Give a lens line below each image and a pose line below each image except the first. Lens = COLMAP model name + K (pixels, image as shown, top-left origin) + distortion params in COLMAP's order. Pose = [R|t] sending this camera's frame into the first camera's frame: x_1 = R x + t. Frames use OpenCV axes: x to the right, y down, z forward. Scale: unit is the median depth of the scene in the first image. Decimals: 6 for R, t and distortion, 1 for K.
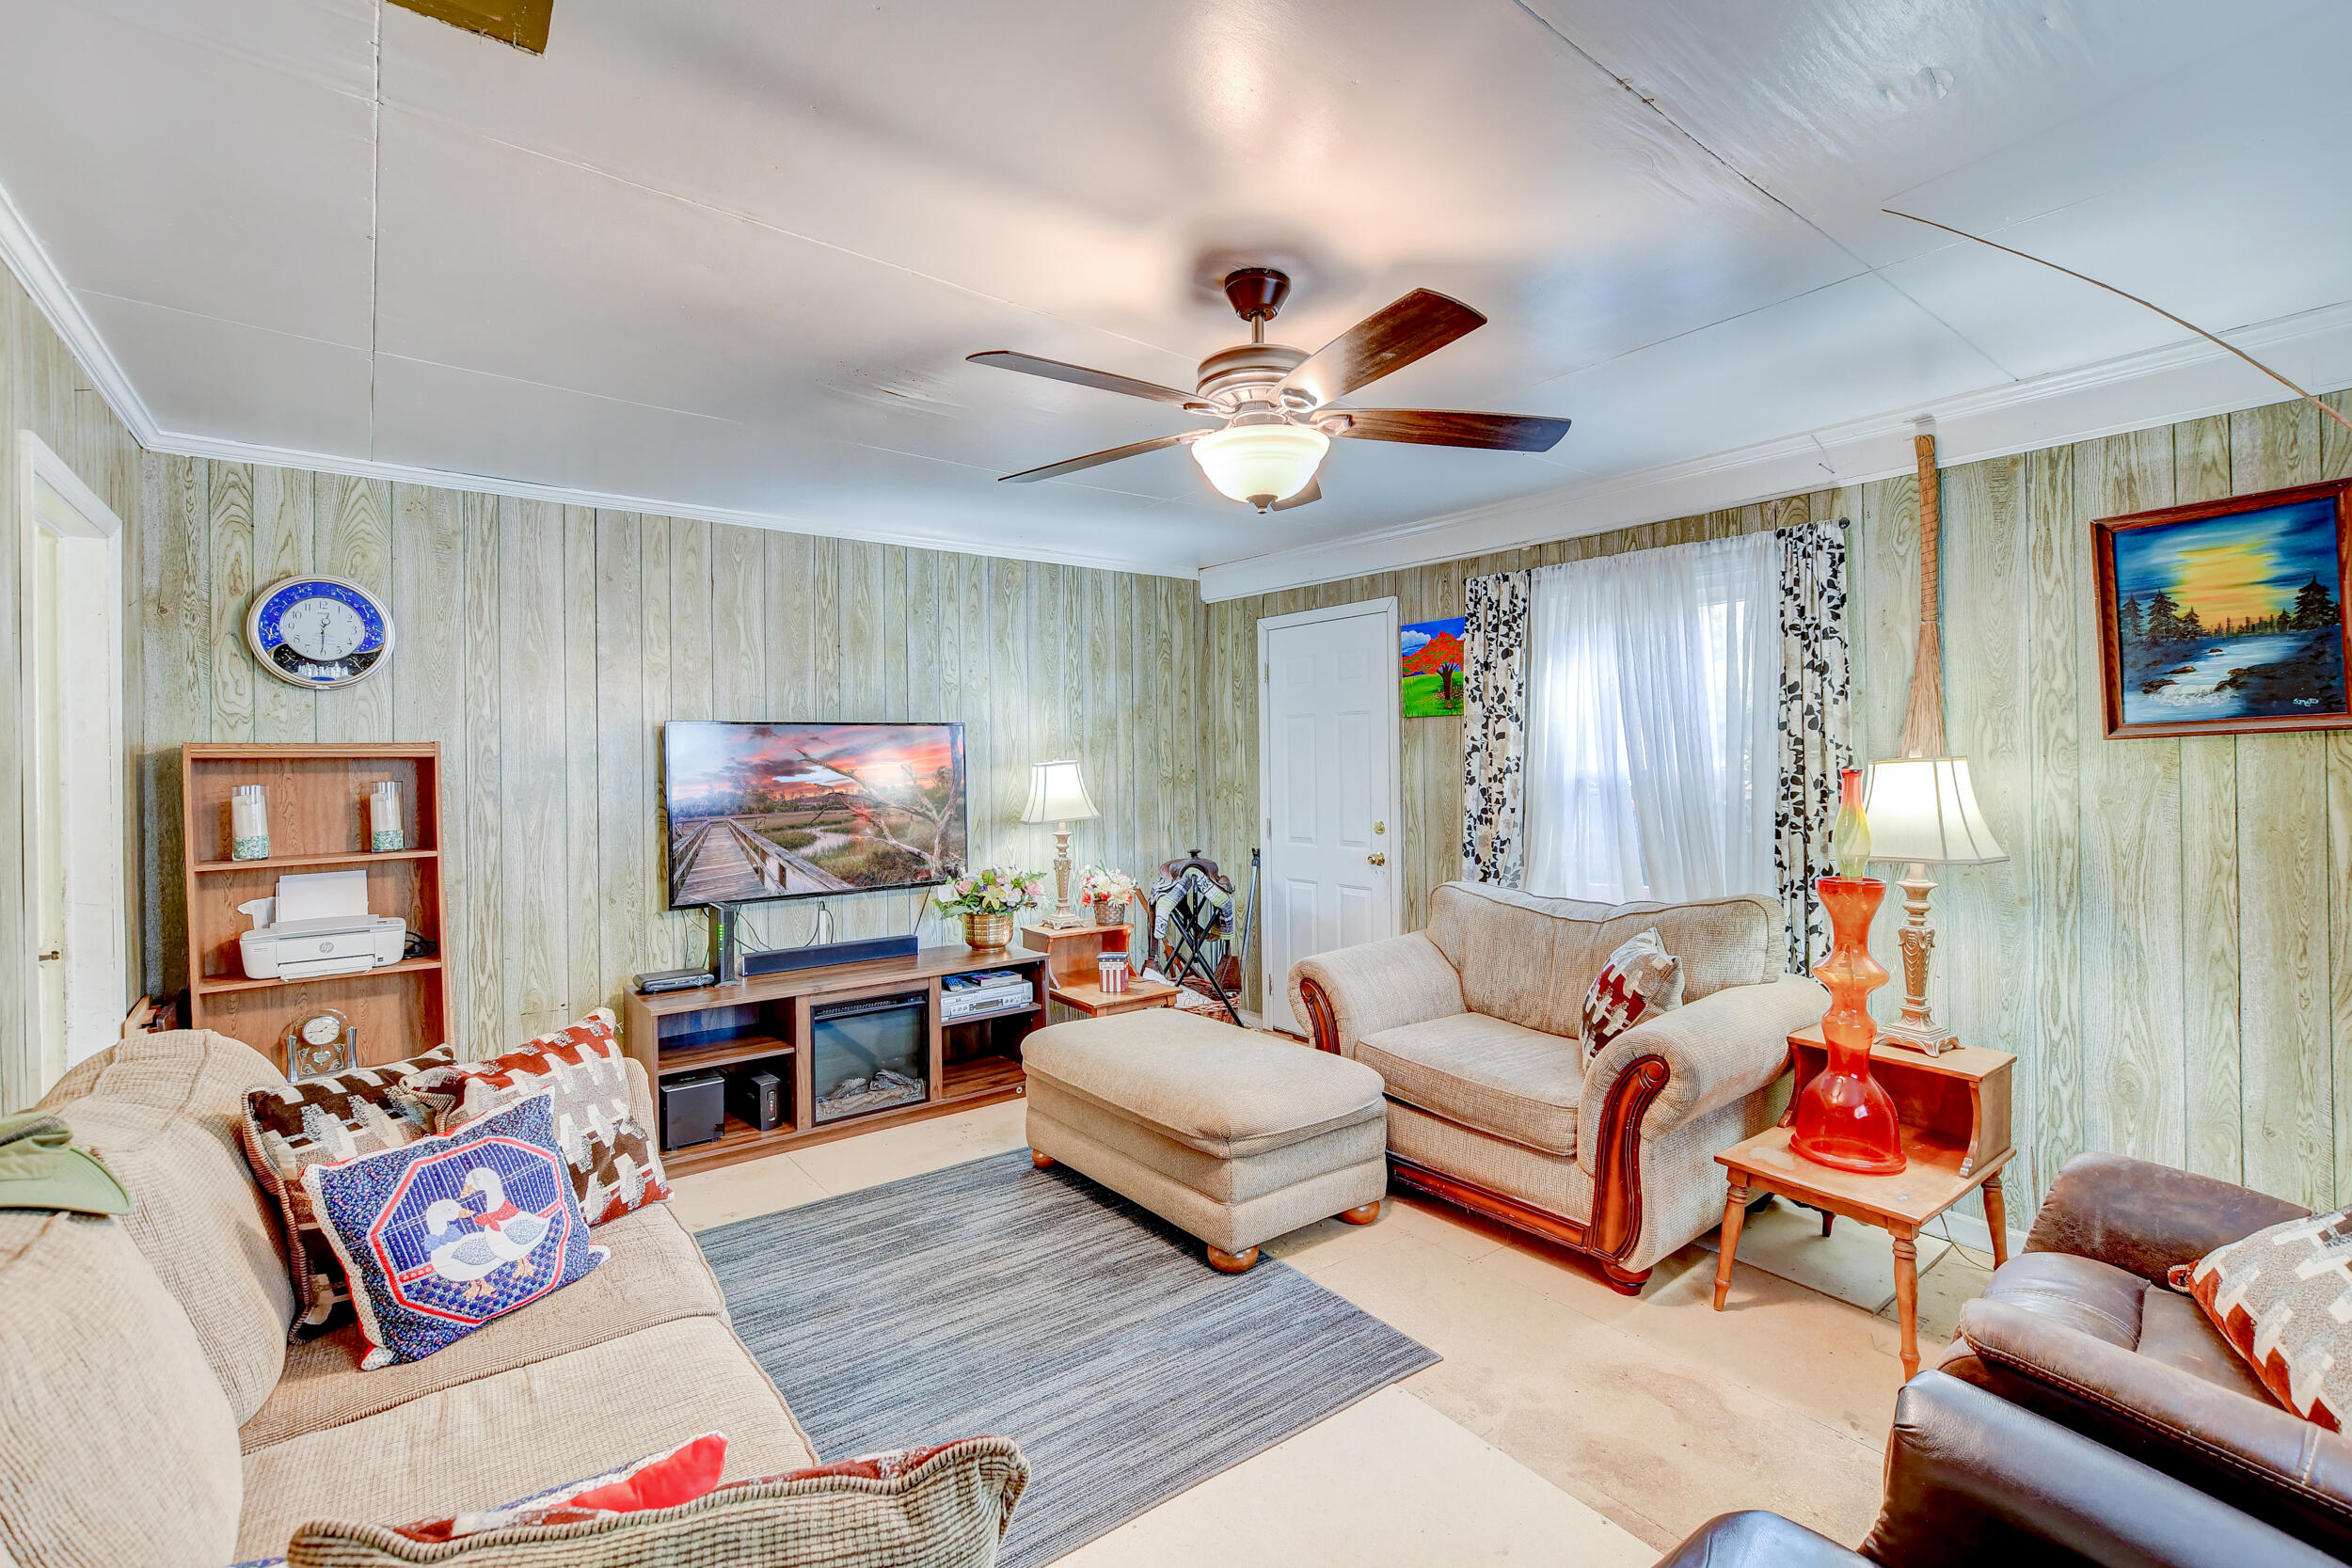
lens RADIAL K [[1013.4, 0, 1167.6], [0, 1013.4, 761.0], [0, 0, 1]] dist [-0.002751, 0.000030]
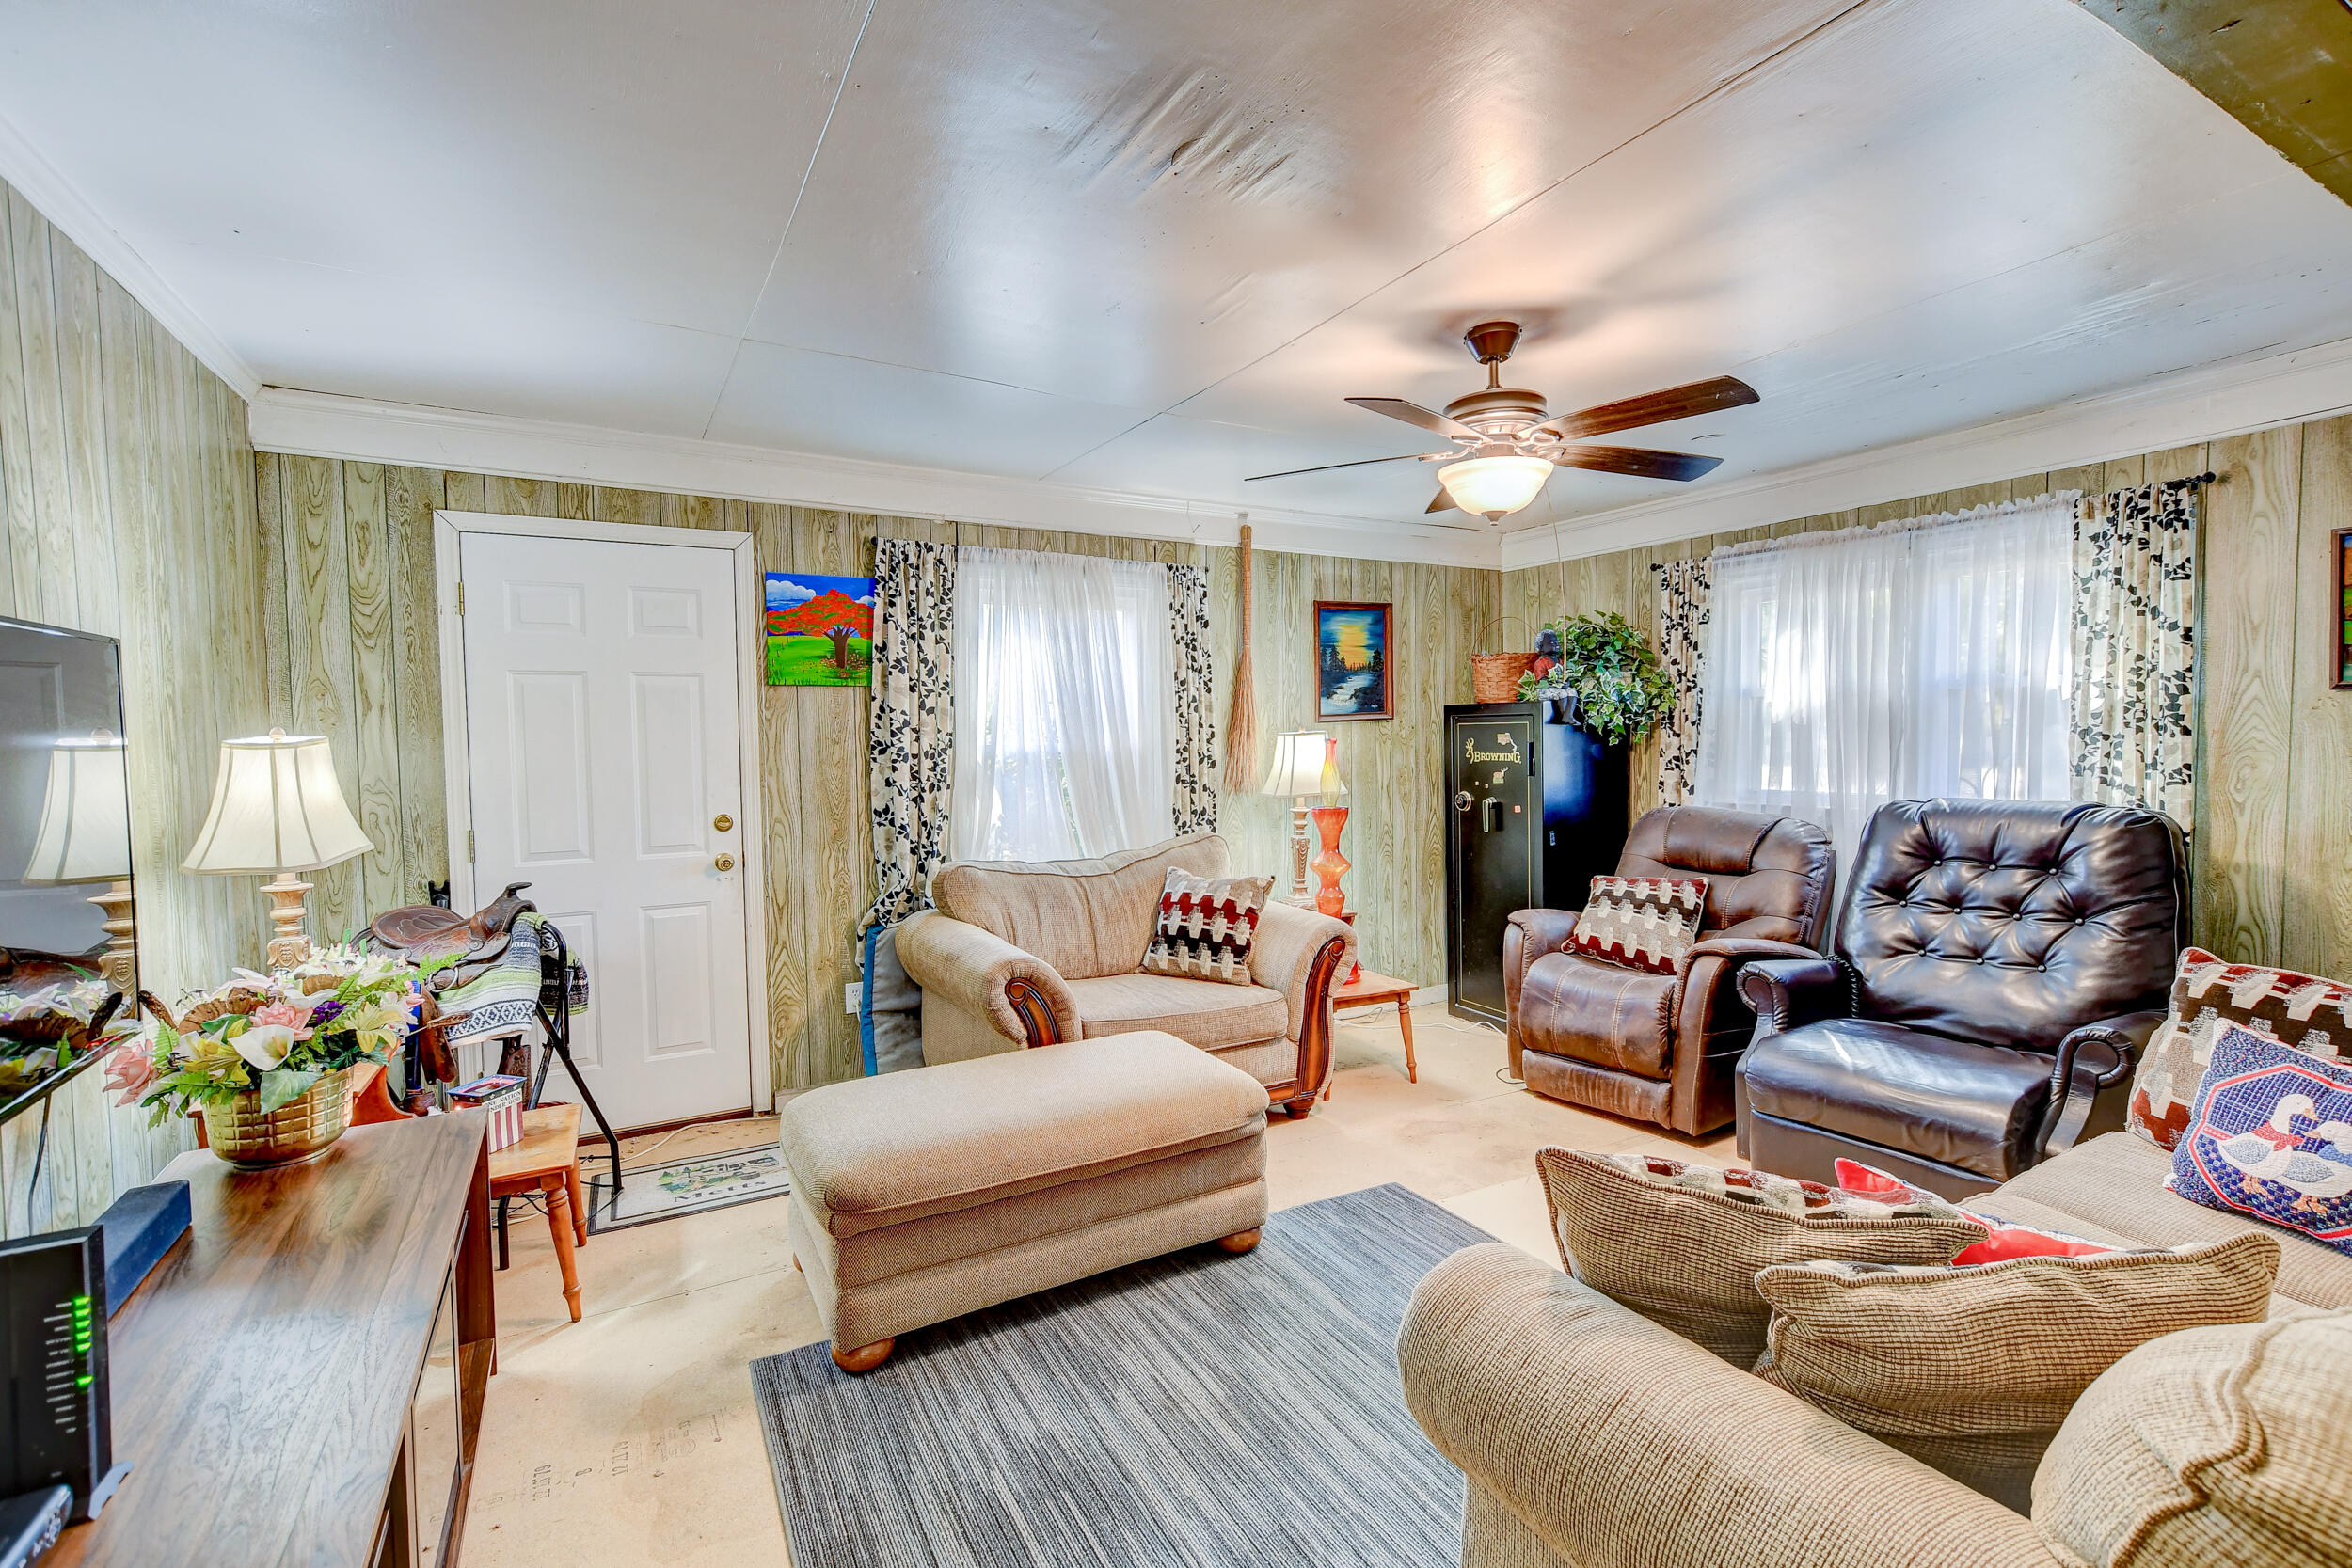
lens RADIAL K [[1039.7, 0, 1201.9], [0, 1039.7, 778.7], [0, 0, 1]] dist [0.001452, 0.001114]
pose [[0.161493, -0.038450, 0.986125, -0.794880], [0.007649, 0.999259, 0.037710, 0.005761], [-0.986844, 0.001453, 0.161668, 0.753263]]
